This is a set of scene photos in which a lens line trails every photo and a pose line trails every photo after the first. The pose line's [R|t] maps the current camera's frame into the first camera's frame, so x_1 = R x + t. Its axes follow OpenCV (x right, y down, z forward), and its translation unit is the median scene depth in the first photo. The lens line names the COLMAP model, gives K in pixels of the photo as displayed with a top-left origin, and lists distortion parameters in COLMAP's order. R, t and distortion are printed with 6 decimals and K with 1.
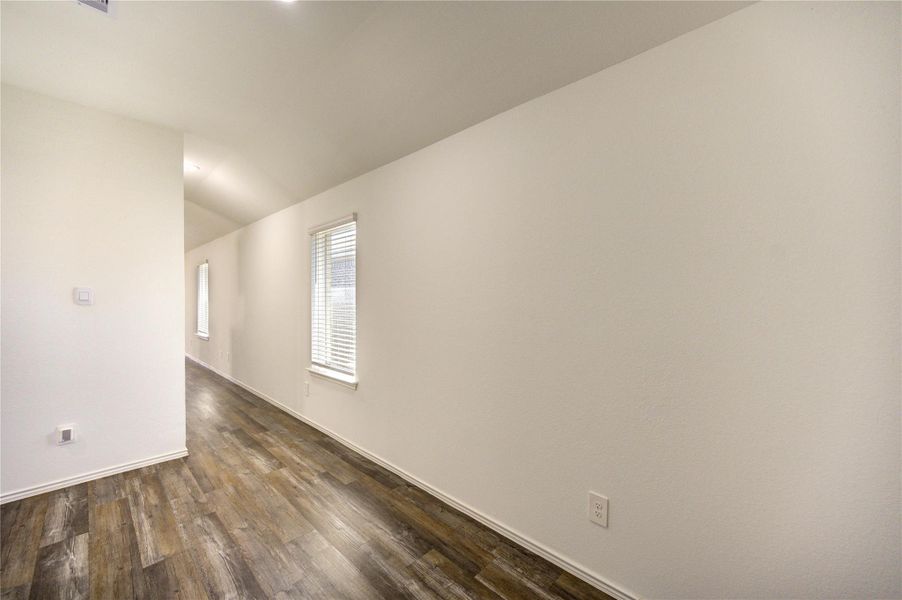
lens RADIAL K [[353.0, 0, 458.8], [0, 353.0, 298.4], [0, 0, 1]] dist [0.002798, -0.000358]
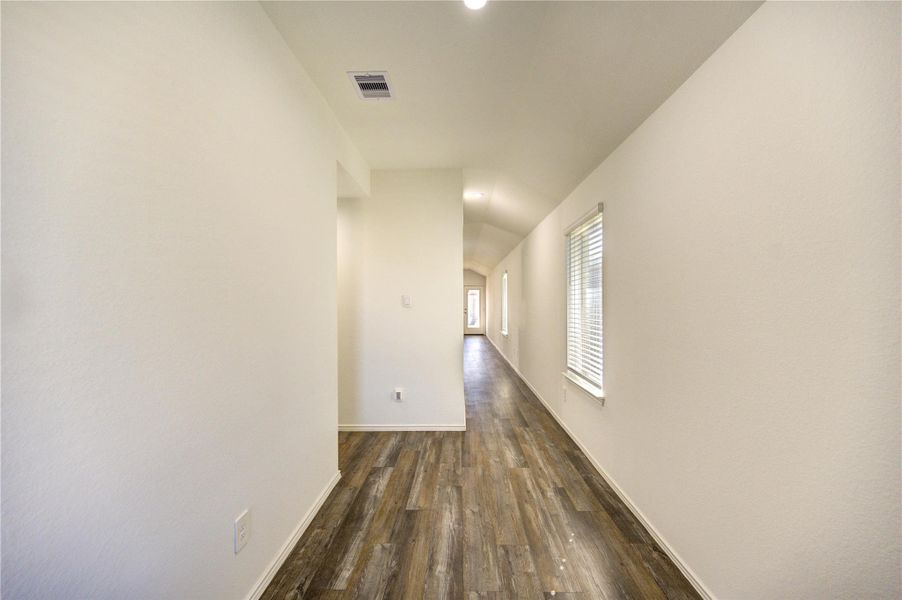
lens RADIAL K [[353.0, 0, 450.5], [0, 353.0, 300.8], [0, 0, 1]] dist [0.002798, -0.000358]
pose [[0.671371, -0.011623, -0.741030, 0.121537], [0.009063, 0.999931, -0.007473, 0.004471], [0.741066, -0.001699, 0.671430, 0.162140]]
